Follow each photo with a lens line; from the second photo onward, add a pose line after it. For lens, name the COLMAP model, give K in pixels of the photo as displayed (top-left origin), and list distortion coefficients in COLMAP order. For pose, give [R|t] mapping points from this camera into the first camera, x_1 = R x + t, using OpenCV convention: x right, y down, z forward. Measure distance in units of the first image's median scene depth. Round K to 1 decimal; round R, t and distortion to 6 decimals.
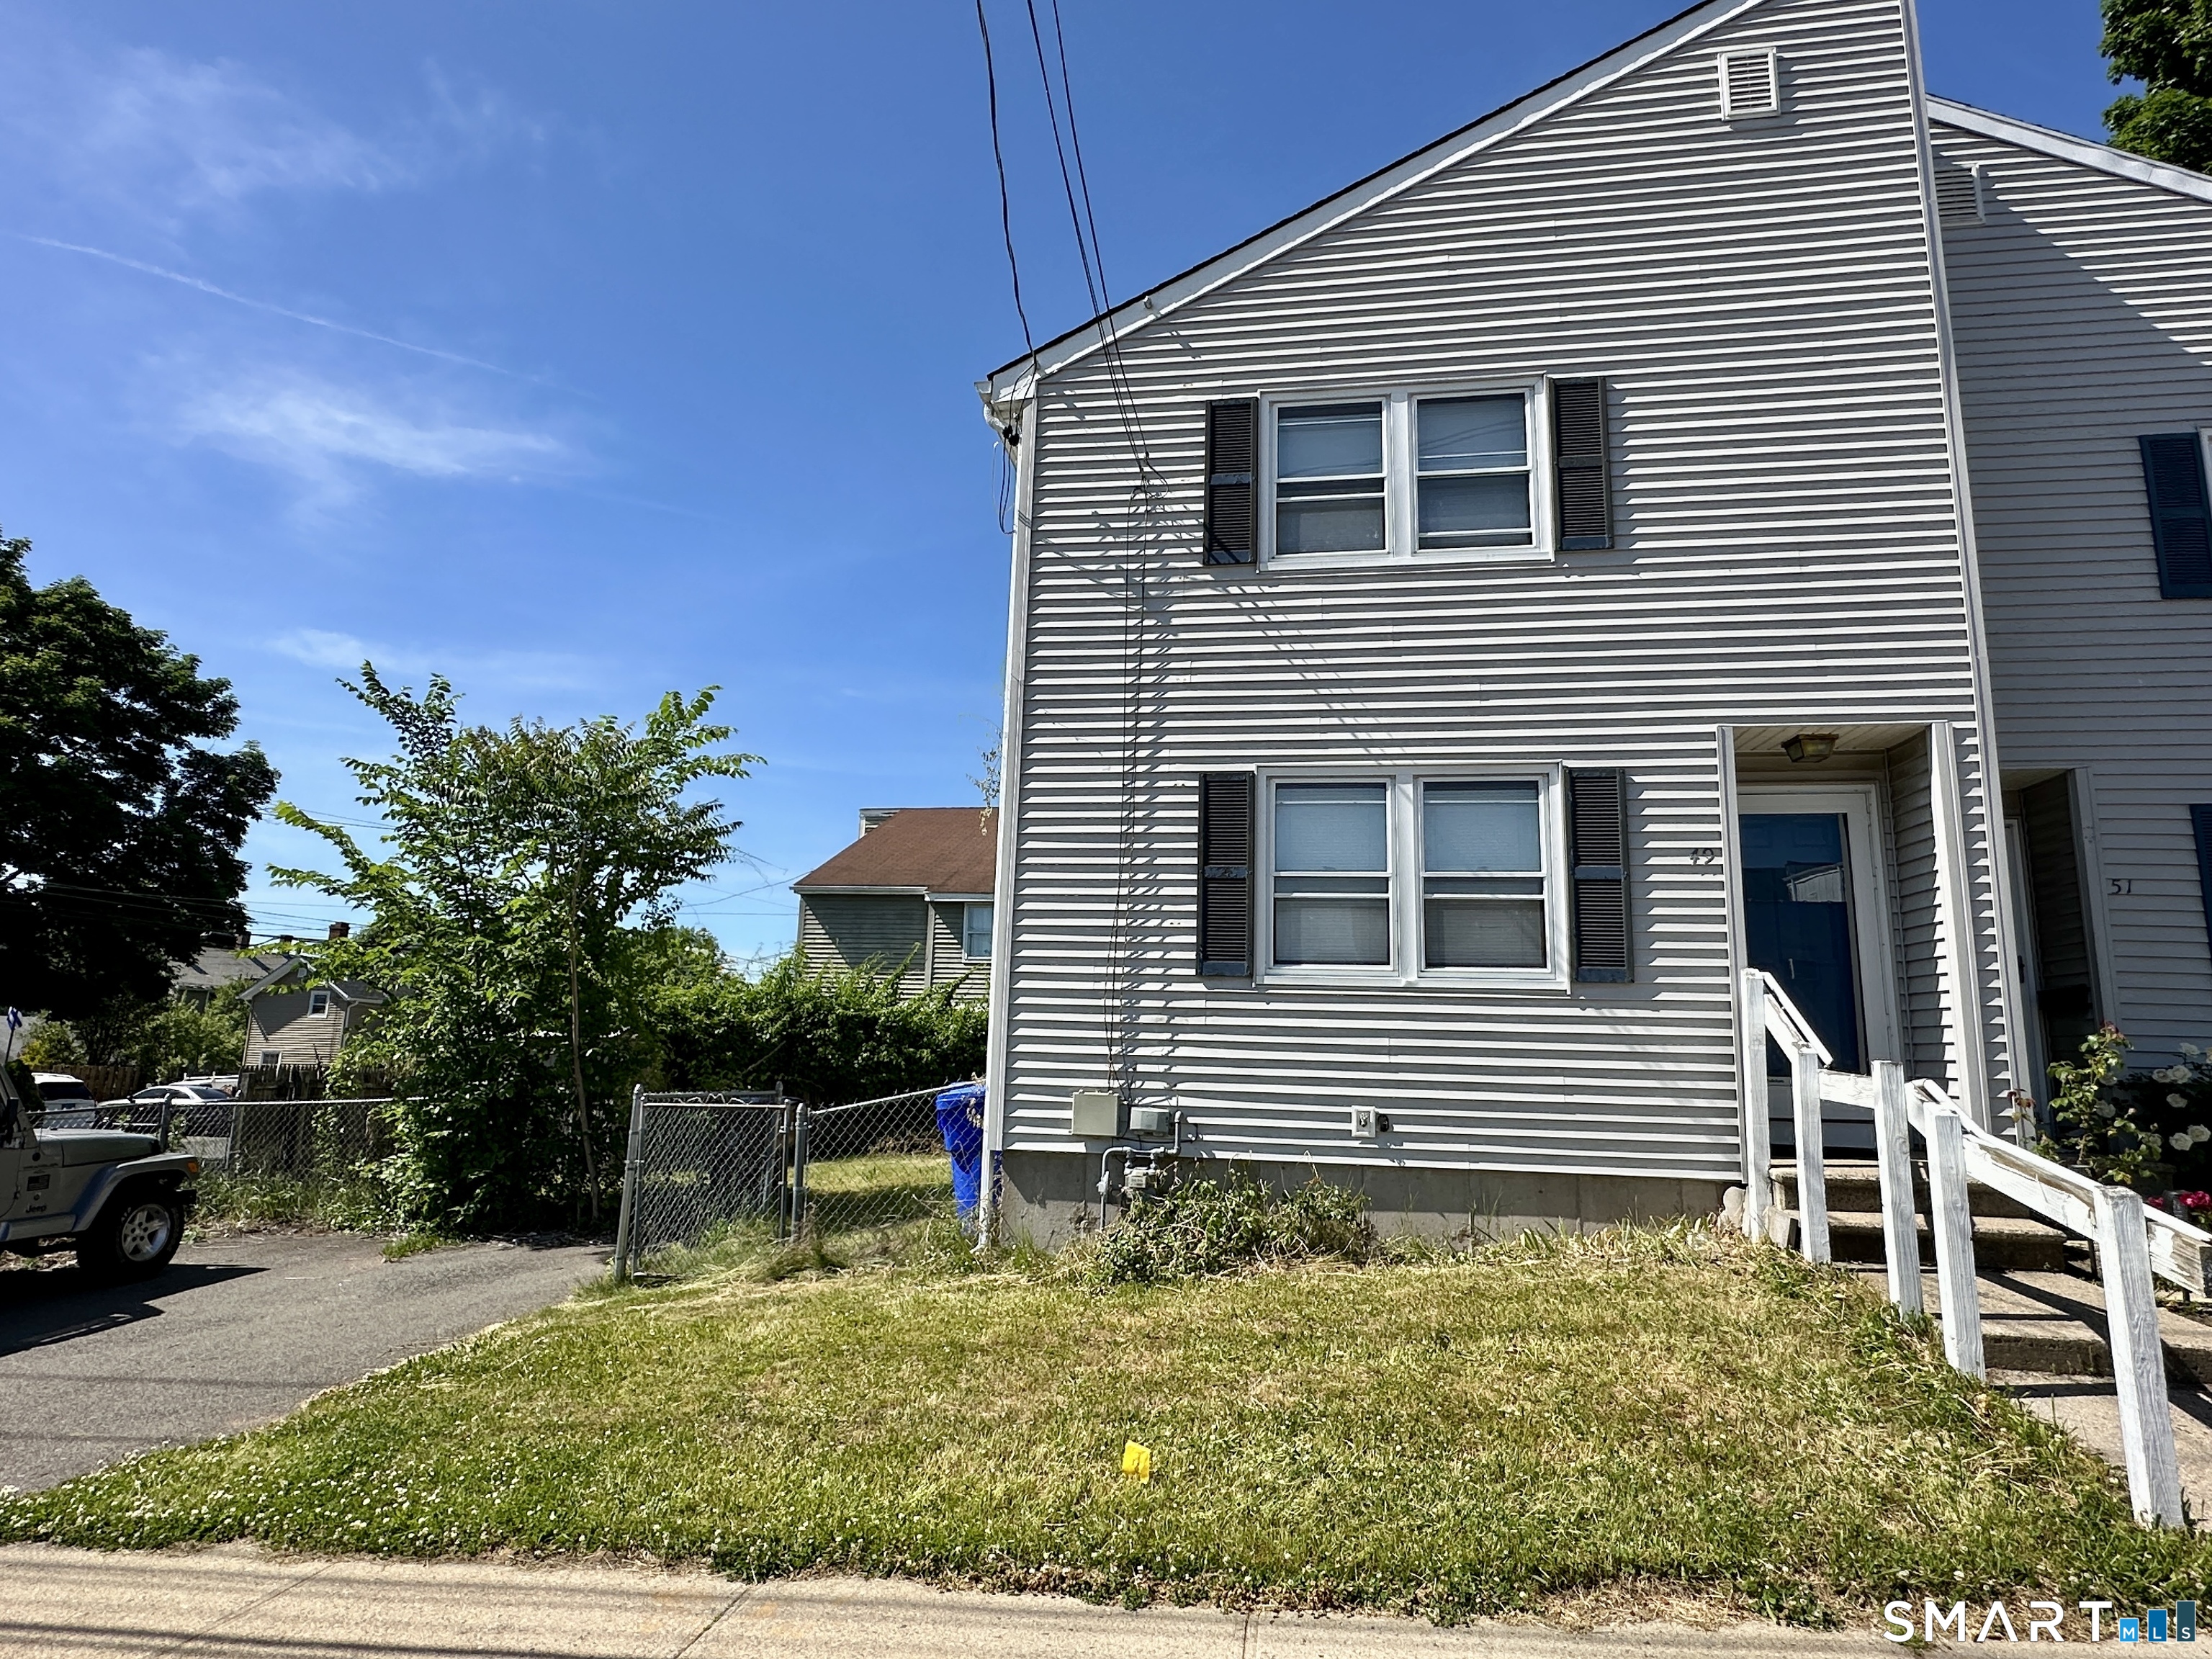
lens RADIAL K [[1227.0, 0, 1106.0], [0, 1227.0, 829.5], [0, 0, 1]] dist [-0.003824, -0.000848]
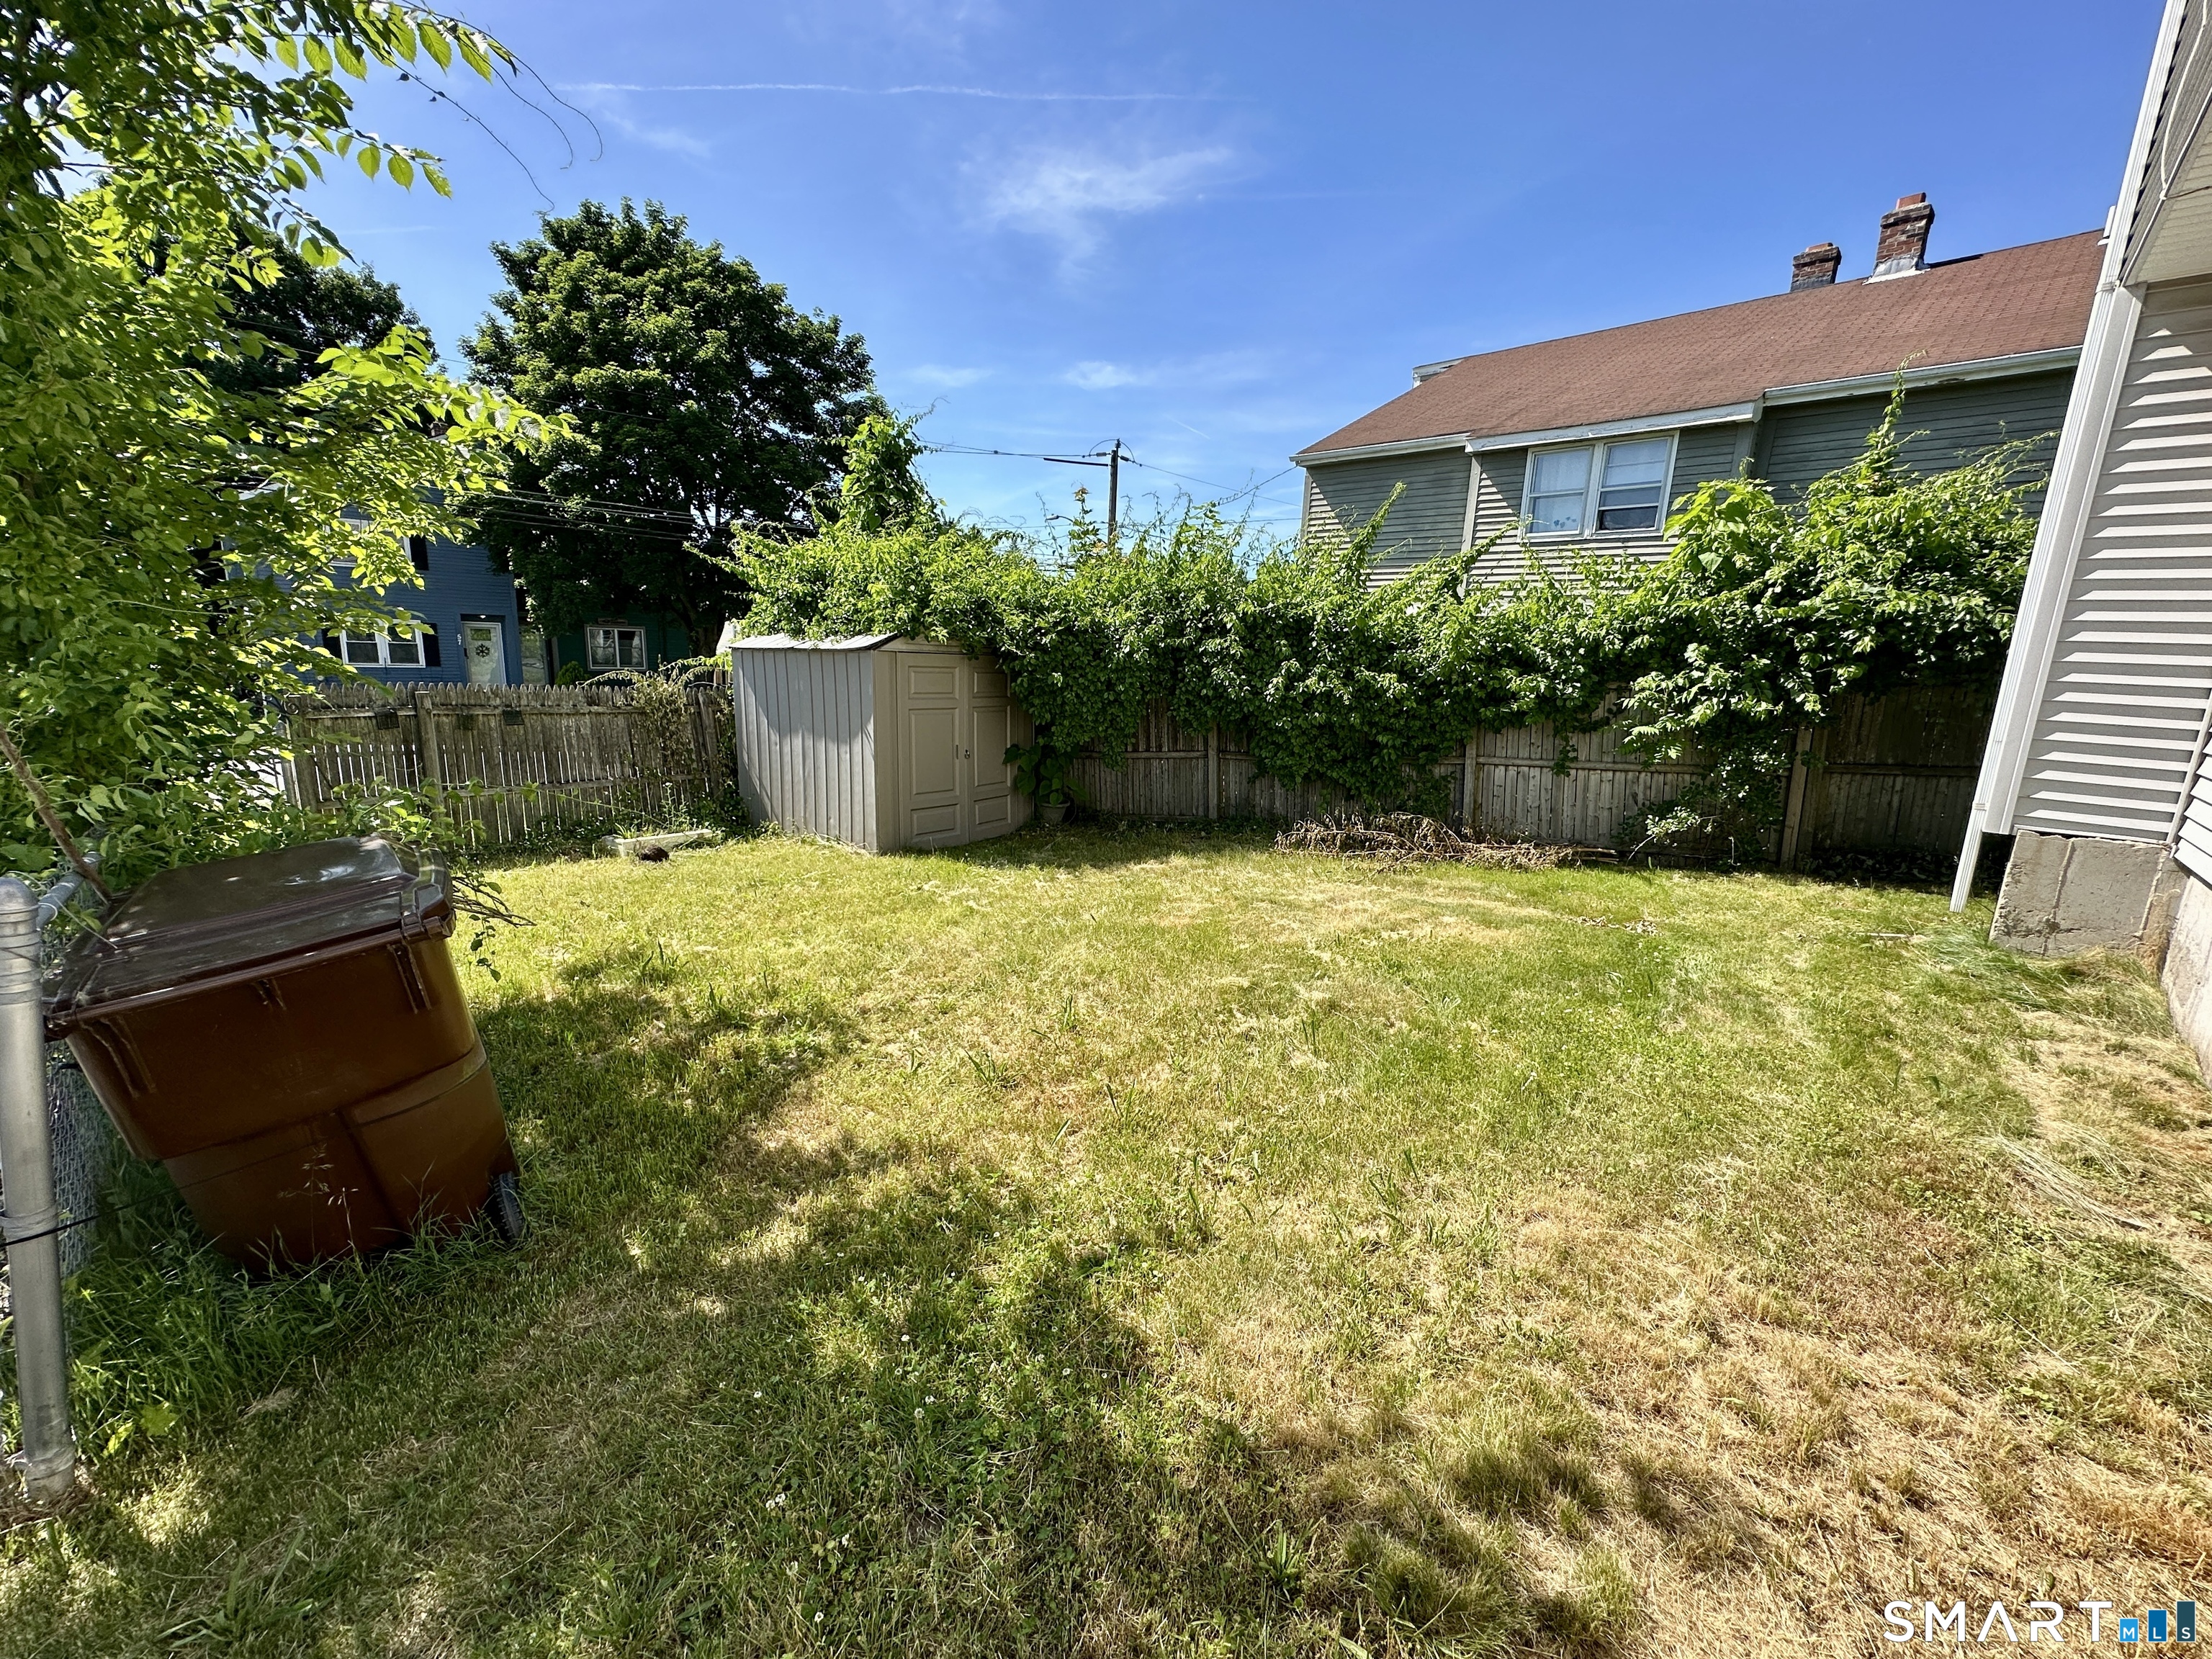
lens RADIAL K [[880.3, 0, 1106.0], [0, 880.3, 829.5], [0, 0, 1]] dist [-0.000618, 0.000799]
pose [[0.834898, 0.114360, -0.538393, -0.019692], [0.090863, 0.936119, 0.339743, 0.059596], [0.542853, -0.332571, 0.771173, 0.363585]]
